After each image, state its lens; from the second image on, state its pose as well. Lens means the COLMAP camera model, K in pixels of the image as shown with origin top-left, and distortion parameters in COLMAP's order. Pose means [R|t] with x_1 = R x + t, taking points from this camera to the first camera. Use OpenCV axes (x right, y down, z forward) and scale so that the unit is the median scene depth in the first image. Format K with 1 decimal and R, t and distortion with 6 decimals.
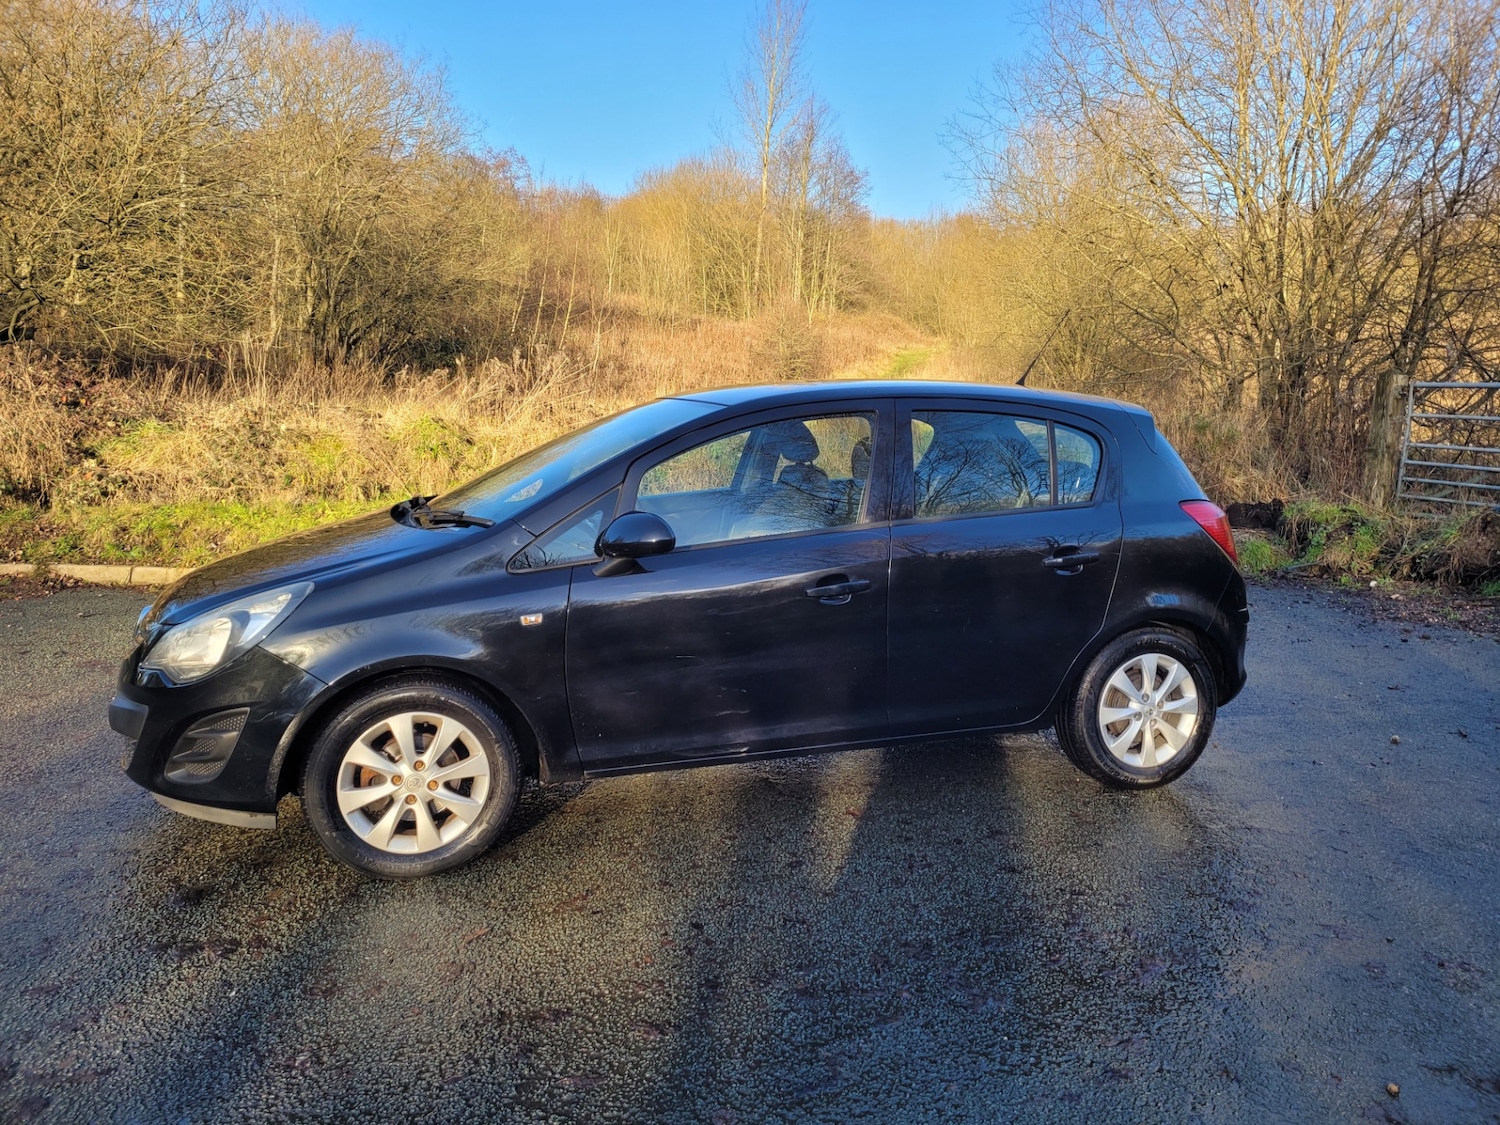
lens RADIAL K [[1112.3, 0, 779.8], [0, 1112.3, 539.2], [0, 0, 1]] dist [0.066246, -0.047549]
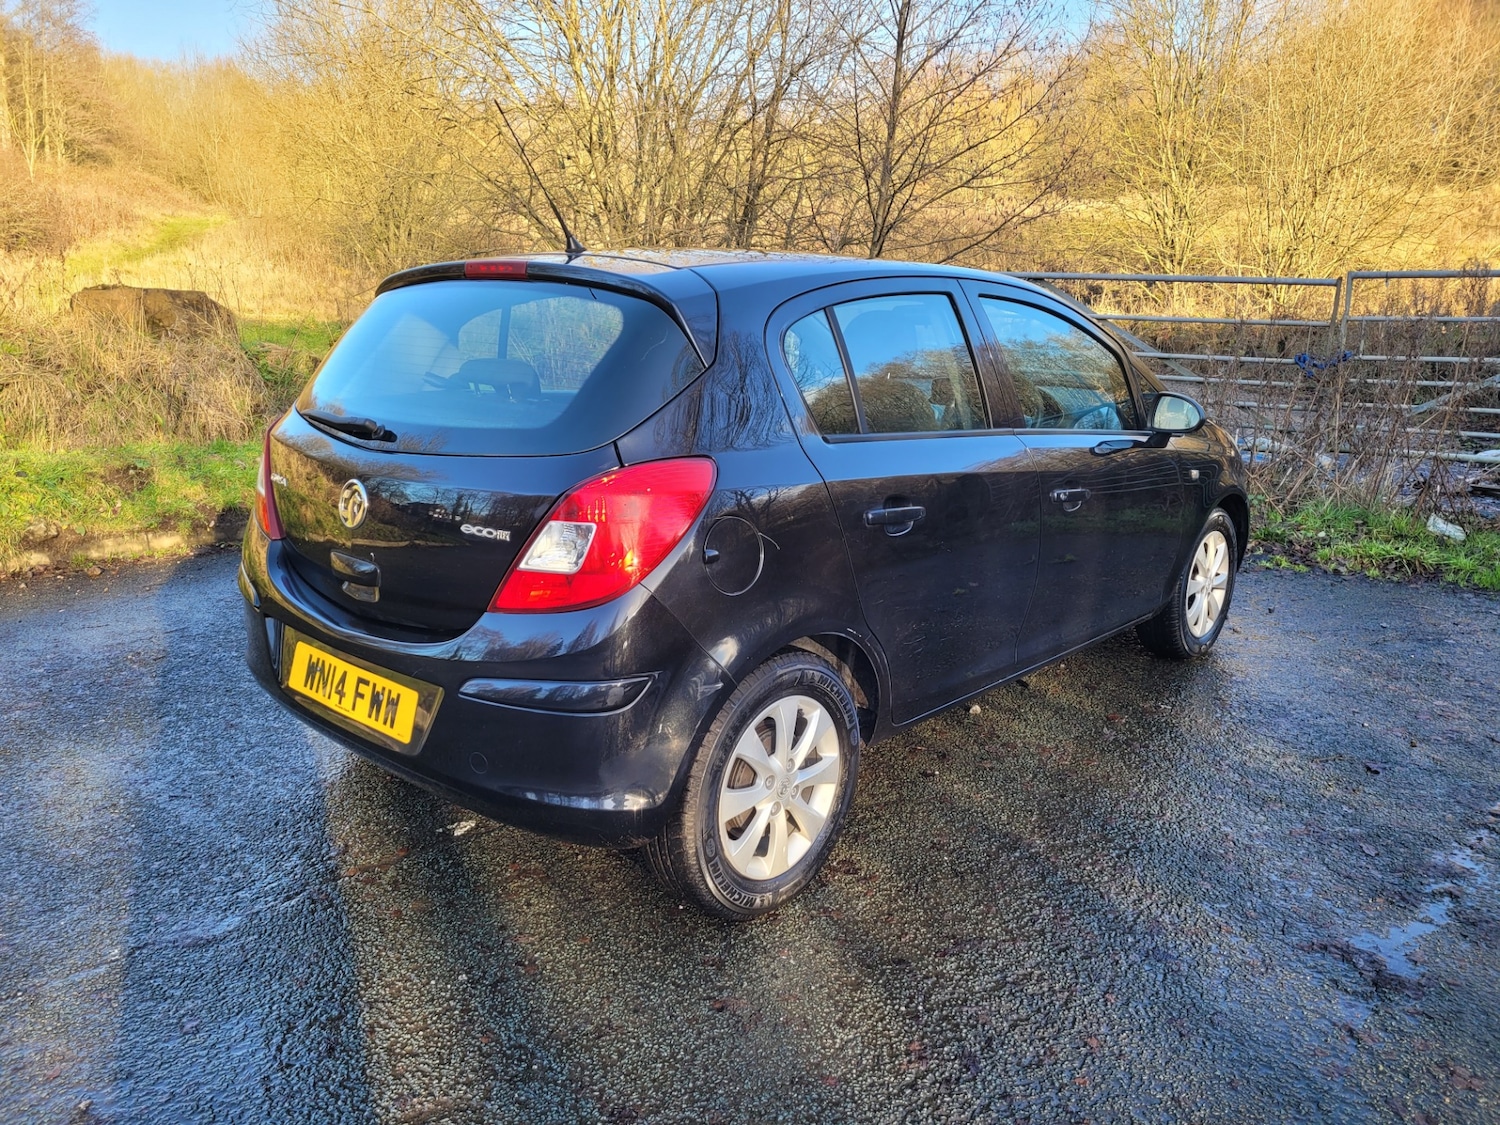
lens RADIAL K [[1112.3, 0, 759.0], [0, 1112.3, 555.0], [0, 0, 1]] dist [0.066246, -0.047549]
pose [[0.838913, -0.120228, 0.530821, 0.000895], [0.059752, 0.989746, 0.129739, -0.012919], [-0.540976, -0.077122, 0.837494, 0.119596]]
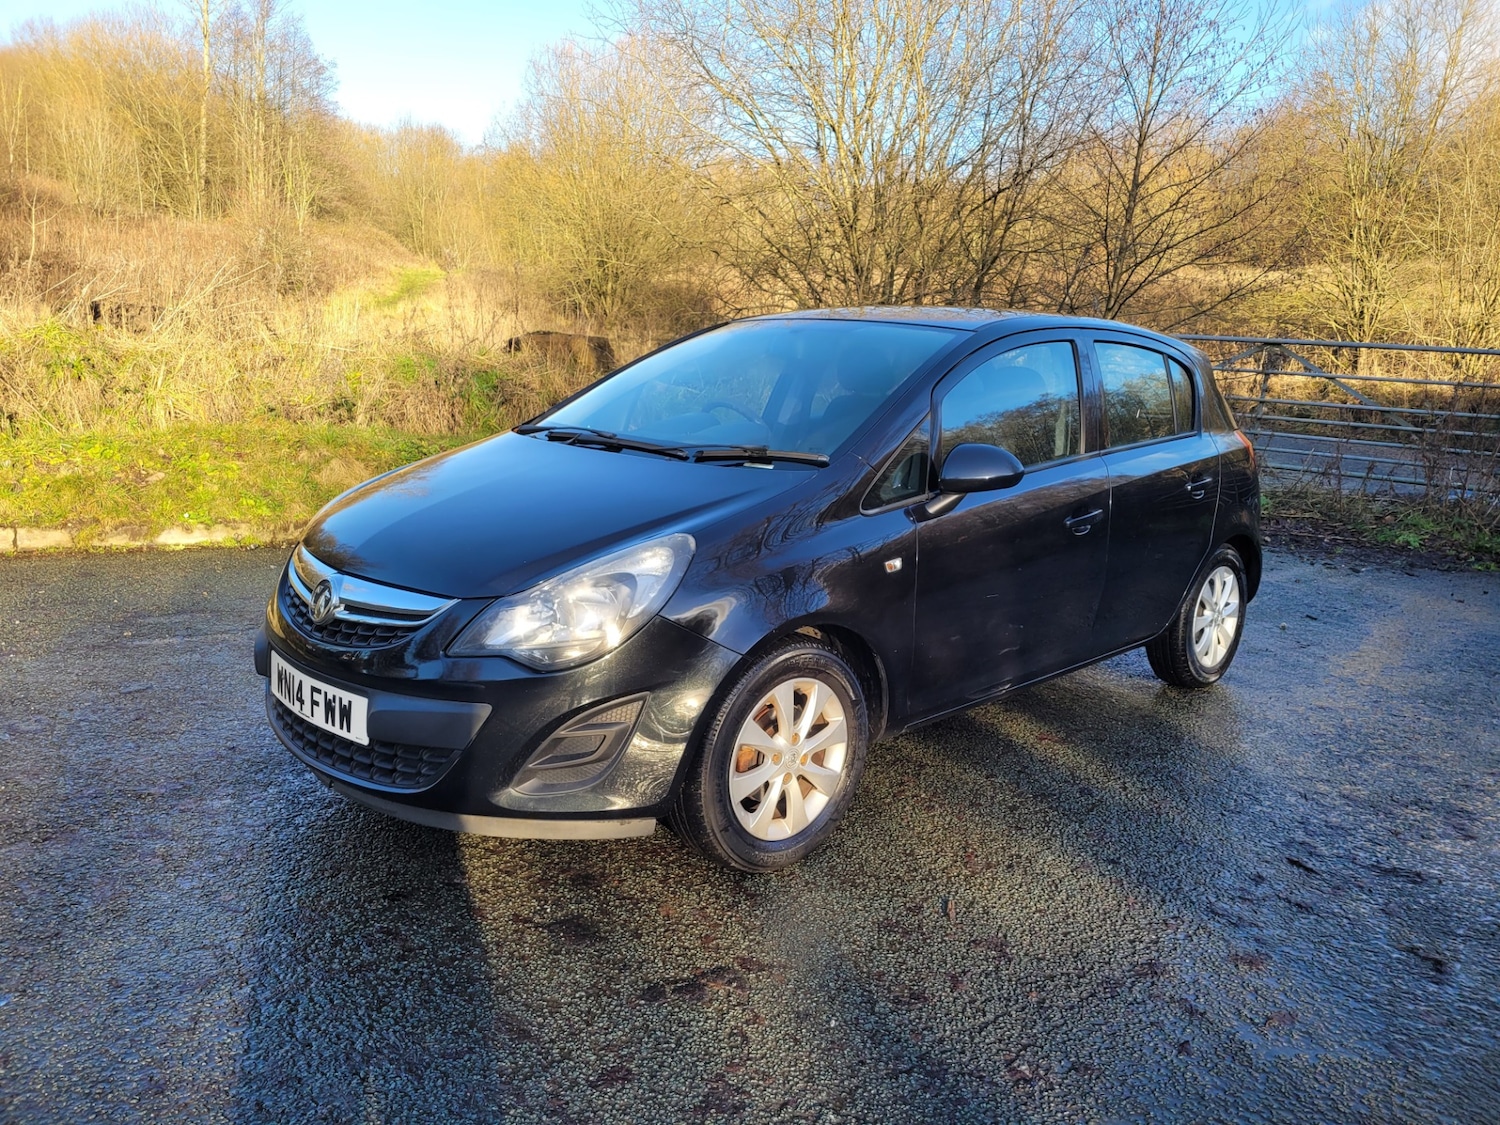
lens RADIAL K [[1112.3, 0, 773.1], [0, 1112.3, 555.7], [0, 0, 1]] dist [0.066246, -0.047549]
pose [[0.894328, -0.053104, 0.444249, -0.138148], [0.019517, 0.996616, 0.079842, -0.001830], [-0.446986, -0.062735, 0.892338, 0.047170]]
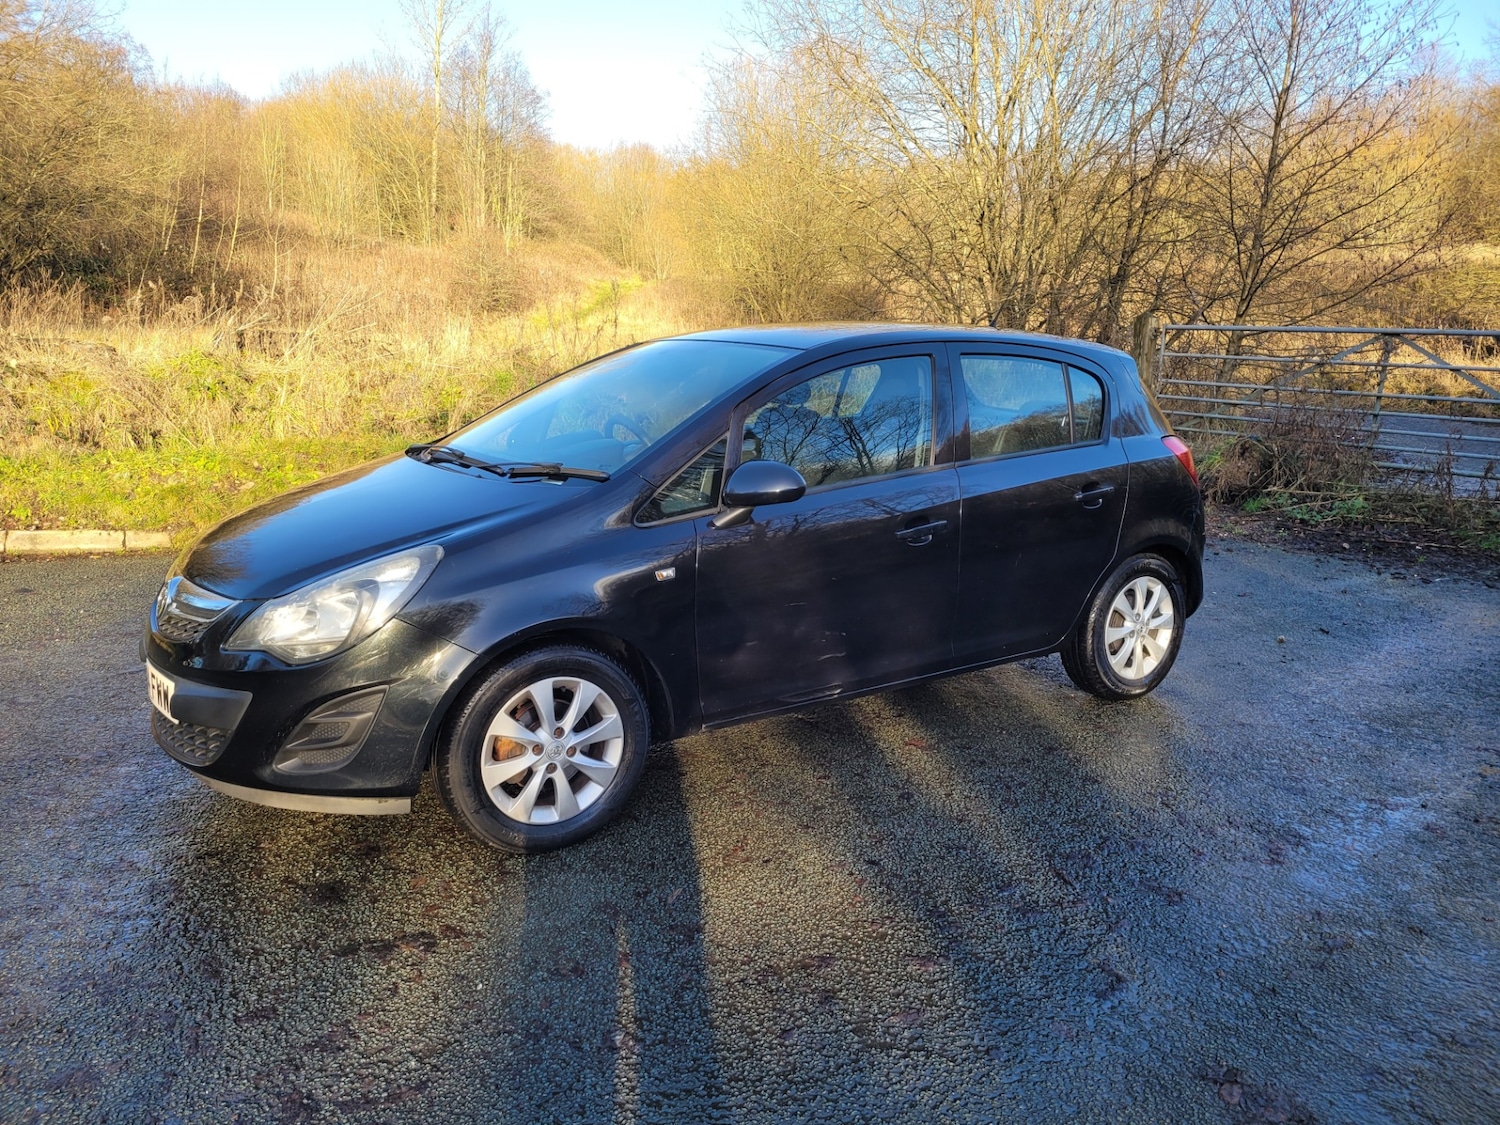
lens RADIAL K [[1112.3, 0, 762.6], [0, 1112.3, 547.3], [0, 0, 1]] dist [0.066246, -0.047549]
pose [[0.963352, -0.043581, 0.264677, -0.077168], [0.026193, 0.997281, 0.068873, -0.003027], [-0.266959, -0.059417, 0.961874, 0.010125]]
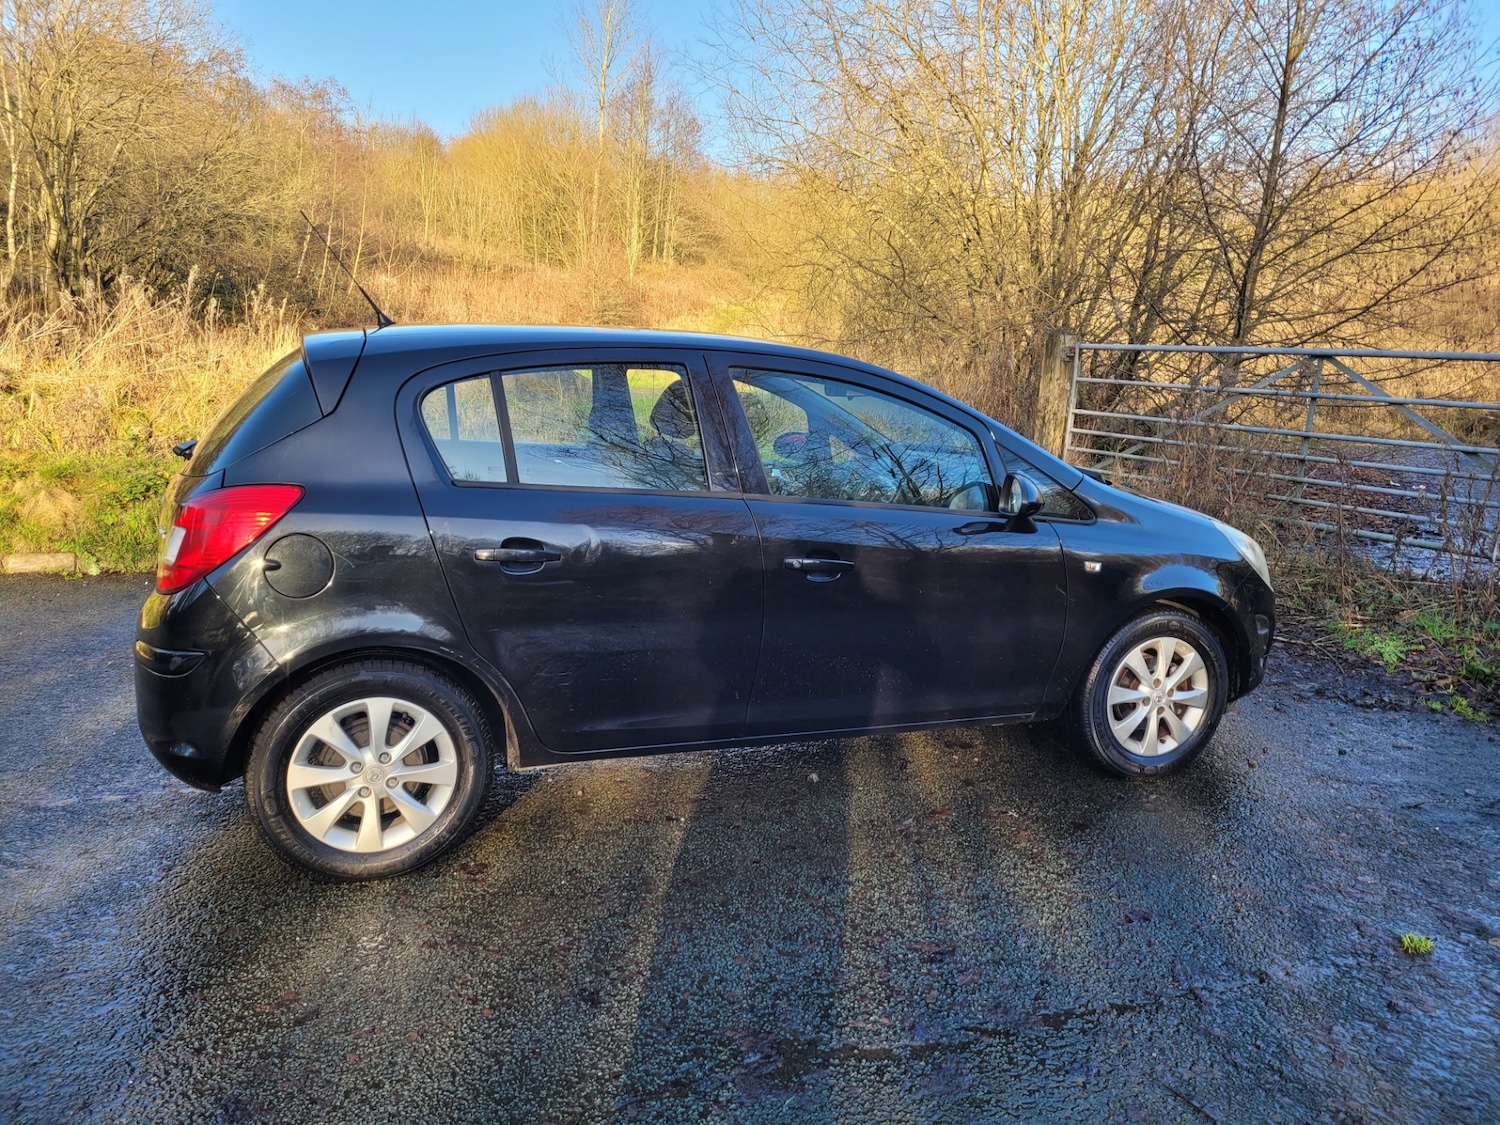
lens RADIAL K [[1112.3, 0, 755.4], [0, 1112.3, 546.1], [0, 0, 1]] dist [0.066246, -0.047549]
pose [[0.995500, 0.003359, 0.094703, 0.123125], [-0.007468, 0.999044, 0.043069, -0.006152], [-0.094467, -0.043582, 0.994574, 0.061796]]
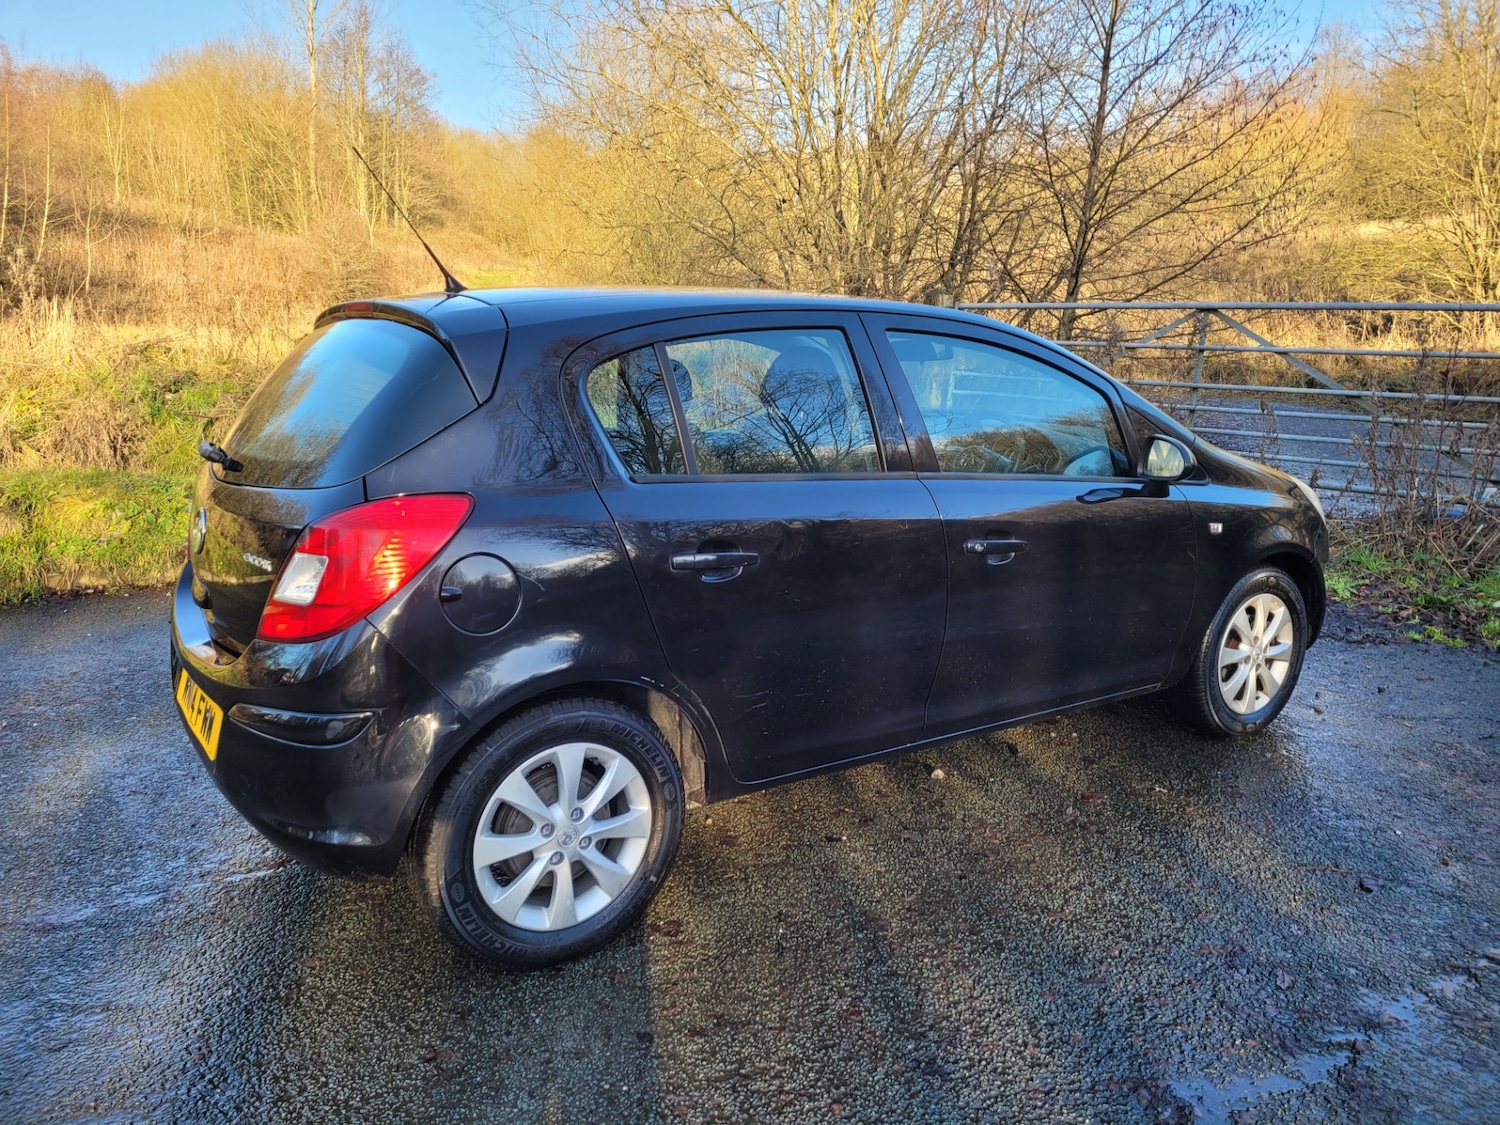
lens RADIAL K [[1112.3, 0, 757.8], [0, 1112.3, 563.9], [0, 0, 1]] dist [0.066246, -0.047549]
pose [[0.947659, -0.071343, 0.311212, 0.060799], [0.044956, 0.994821, 0.091162, -0.009743], [-0.316104, -0.072399, 0.945958, 0.098252]]
